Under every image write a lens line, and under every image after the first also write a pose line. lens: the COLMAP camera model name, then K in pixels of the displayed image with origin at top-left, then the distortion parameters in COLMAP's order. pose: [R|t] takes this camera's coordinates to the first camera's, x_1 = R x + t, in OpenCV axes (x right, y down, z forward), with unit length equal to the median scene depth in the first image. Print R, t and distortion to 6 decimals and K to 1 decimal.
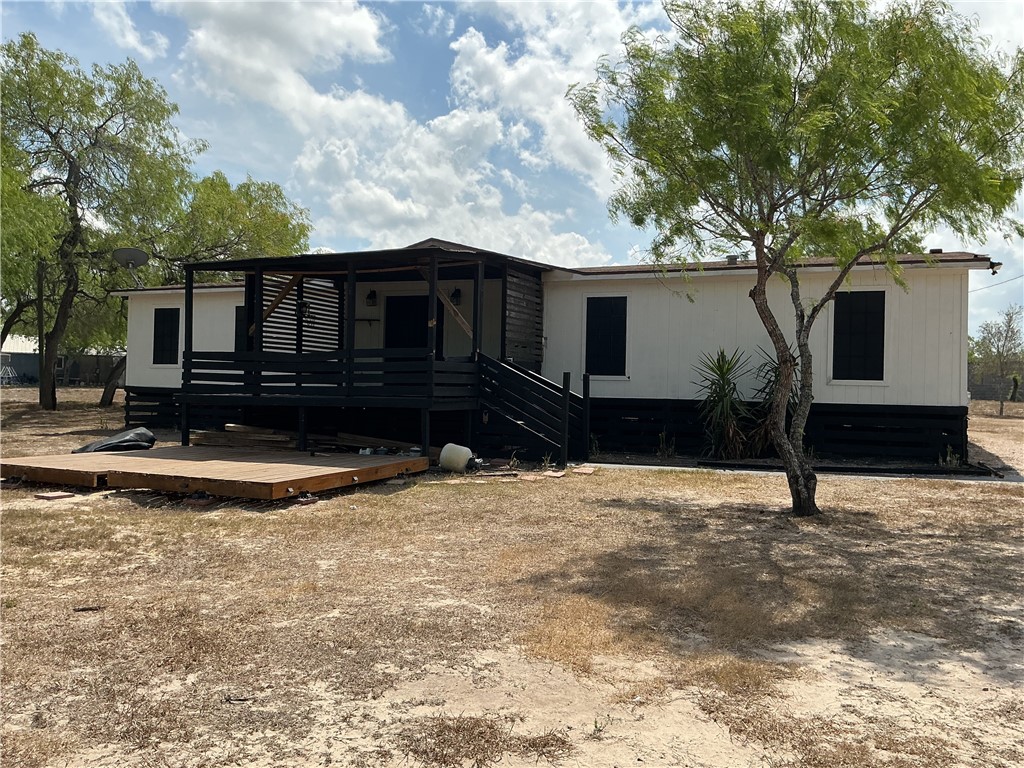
lens RADIAL K [[908.8, 0, 479.8], [0, 908.8, 381.0], [0, 0, 1]] dist [0.081848, -0.162384]
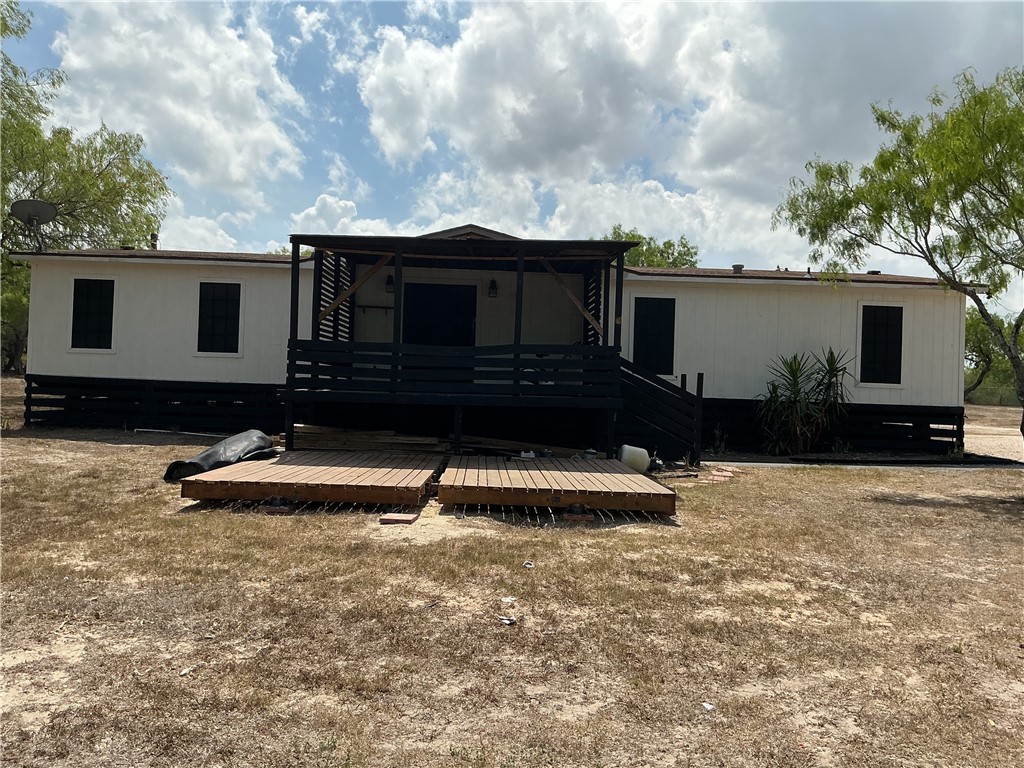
lens RADIAL K [[908.8, 0, 479.8], [0, 908.8, 381.0], [0, 0, 1]] dist [0.081848, -0.162384]
pose [[0.909644, 0.014192, 0.415146, -0.508896], [-0.019028, 0.999791, 0.007517, -0.003052], [-0.414952, -0.014737, 0.909724, 0.162735]]
